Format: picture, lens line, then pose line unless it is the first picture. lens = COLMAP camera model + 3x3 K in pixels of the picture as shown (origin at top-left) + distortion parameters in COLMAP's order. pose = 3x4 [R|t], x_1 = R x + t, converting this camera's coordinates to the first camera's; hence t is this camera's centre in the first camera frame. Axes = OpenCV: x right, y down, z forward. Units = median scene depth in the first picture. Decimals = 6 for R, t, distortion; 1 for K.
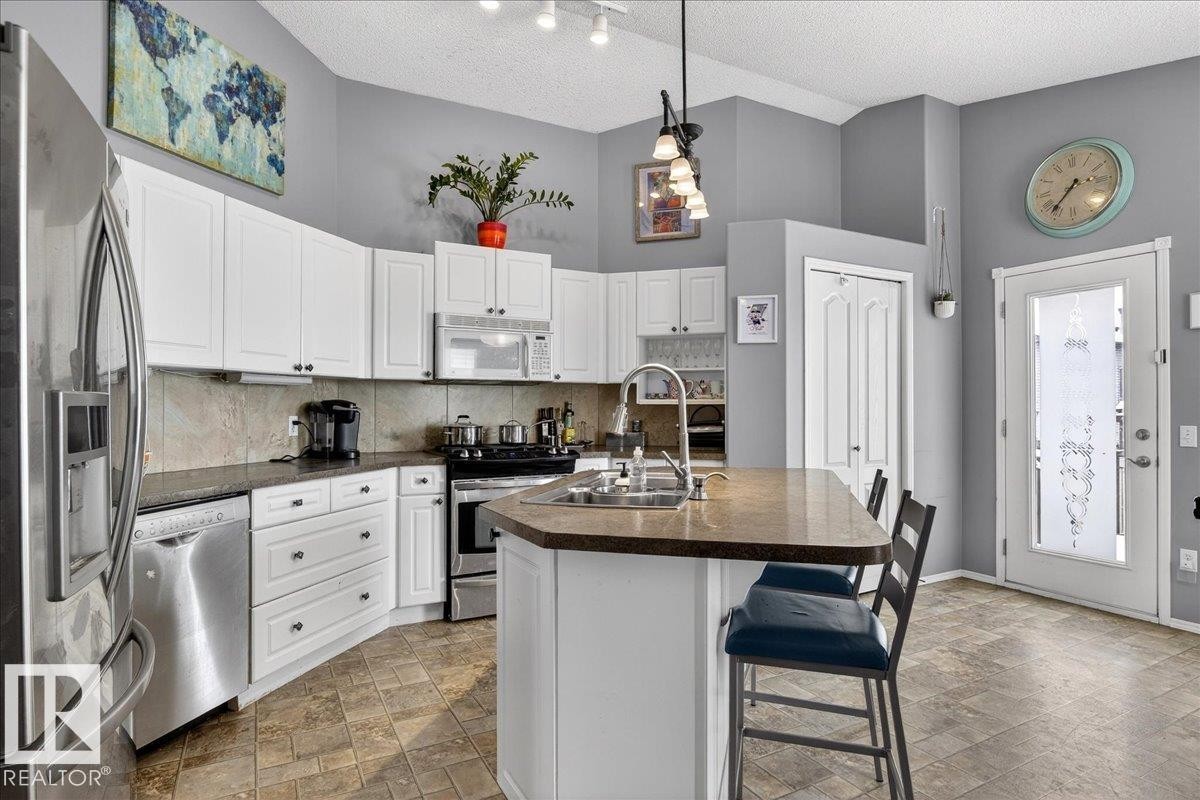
lens RADIAL K [[596.2, 0, 600.0], [0, 596.2, 400.0], [0, 0, 1]] dist [-0.015393, 0.001096]
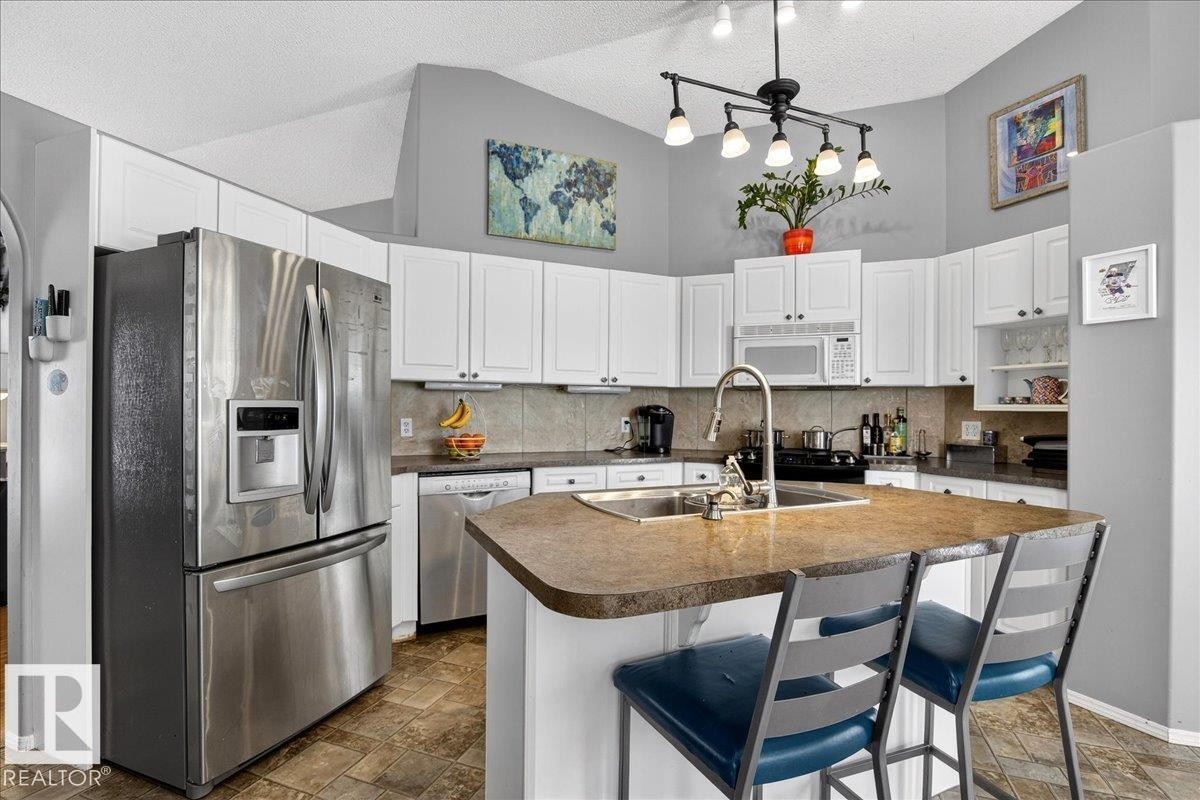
lens RADIAL K [[534.4, 0, 601.8], [0, 534.4, 407.4], [0, 0, 1]] dist [-0.017431, -0.000048]
pose [[0.677774, 0.004860, -0.735254, 0.304688], [-0.001830, 0.999986, 0.004923, -0.000058], [0.735268, -0.001991, 0.677773, 0.165967]]
